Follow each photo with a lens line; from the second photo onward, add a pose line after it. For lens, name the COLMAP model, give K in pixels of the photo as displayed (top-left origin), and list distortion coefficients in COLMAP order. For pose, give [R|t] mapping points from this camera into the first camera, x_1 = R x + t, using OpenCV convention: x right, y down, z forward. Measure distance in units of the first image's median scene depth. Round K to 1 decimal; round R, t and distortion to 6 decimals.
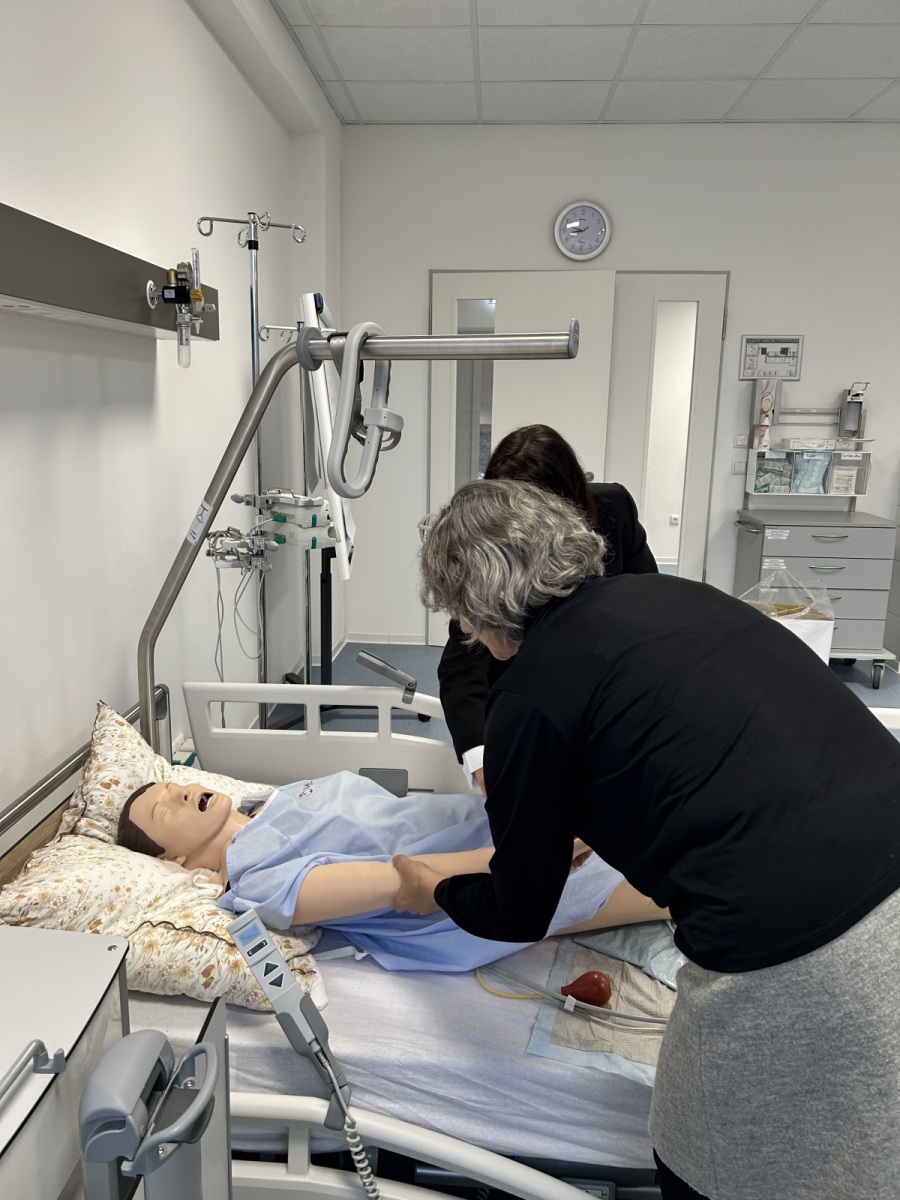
lens RADIAL K [[911.1, 0, 443.8], [0, 911.1, 594.4], [0, 0, 1]] dist [0.053010, -0.075735]
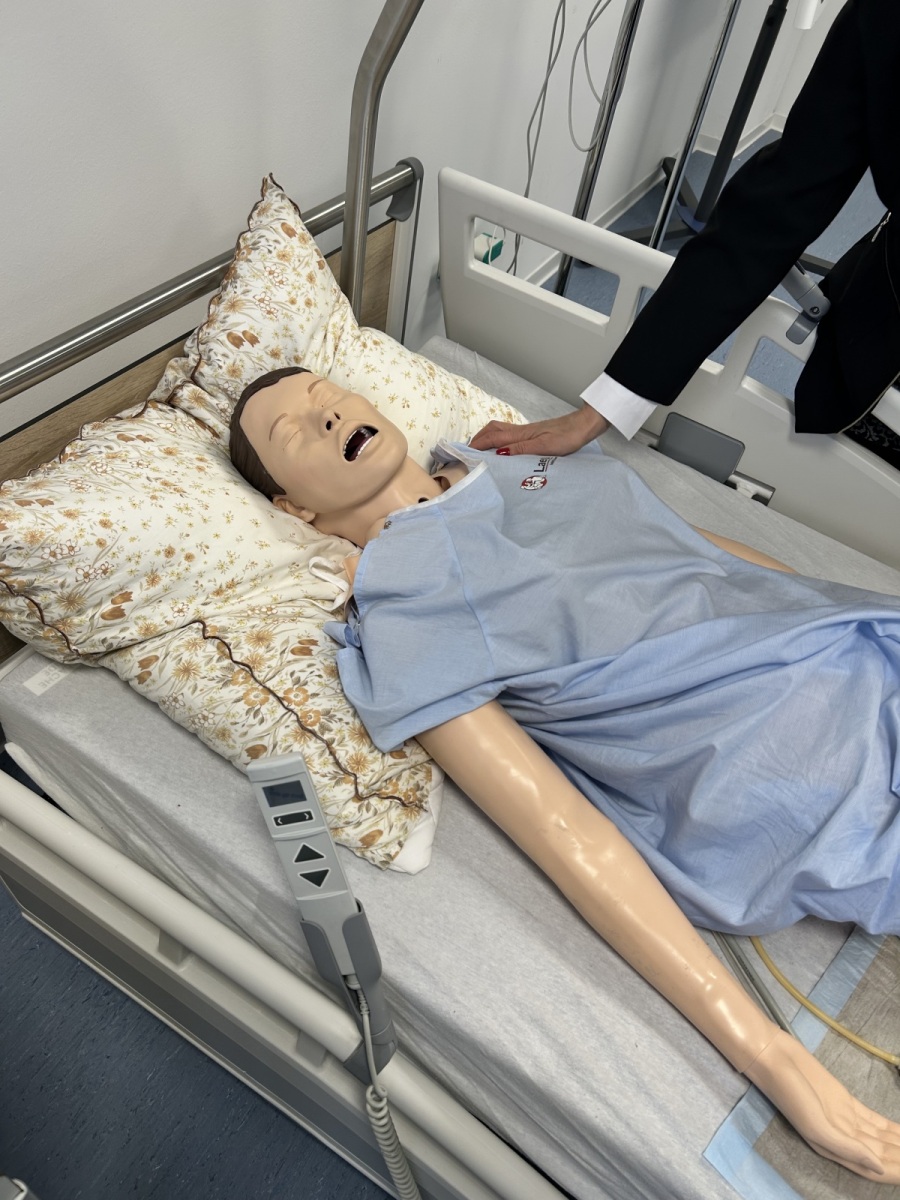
lens RADIAL K [[911.1, 0, 443.8], [0, 911.1, 594.4], [0, 0, 1]] dist [0.053010, -0.075735]
pose [[0.876923, 0.416453, -0.239942, -0.043700], [-0.217309, 0.788828, 0.574915, -0.031603], [0.428698, -0.452015, 0.782241, 0.549055]]
